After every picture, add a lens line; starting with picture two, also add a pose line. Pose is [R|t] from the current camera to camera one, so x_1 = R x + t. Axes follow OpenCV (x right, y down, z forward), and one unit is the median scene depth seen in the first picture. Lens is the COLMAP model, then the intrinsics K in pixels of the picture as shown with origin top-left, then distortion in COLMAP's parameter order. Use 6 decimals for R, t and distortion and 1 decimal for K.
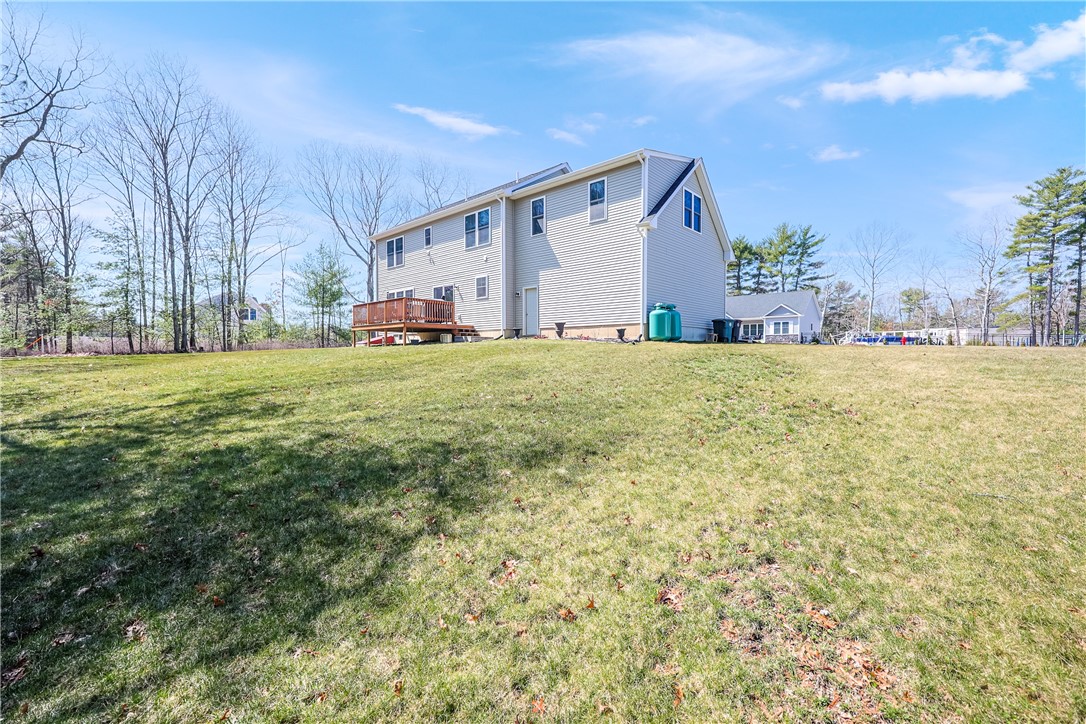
lens RADIAL K [[459.8, 0, 552.8], [0, 459.8, 360.3], [0, 0, 1]] dist [0.001090, 0.000008]
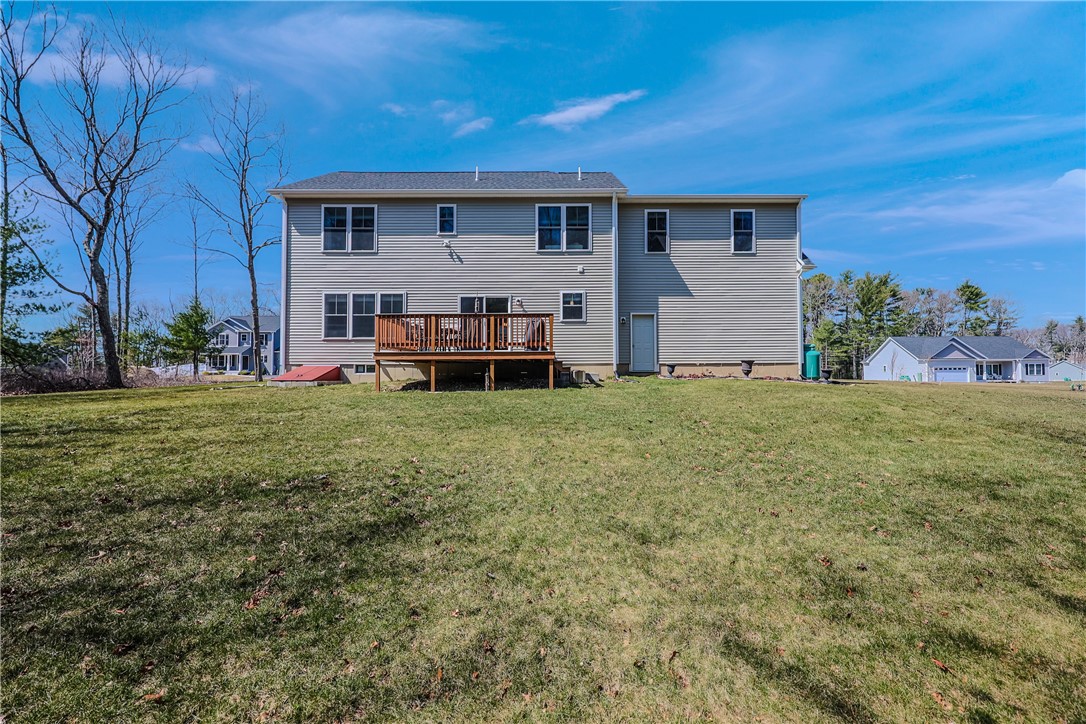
lens RADIAL K [[440.0, 0, 543.0], [0, 440.0, 362.0], [0, 0, 1]] dist [0.000918, 0.000022]
pose [[0.723414, 0.043237, 0.689059, -0.670057], [0.029708, 0.995163, -0.093634, -0.008802], [-0.689775, 0.088207, 0.718631, 0.548890]]
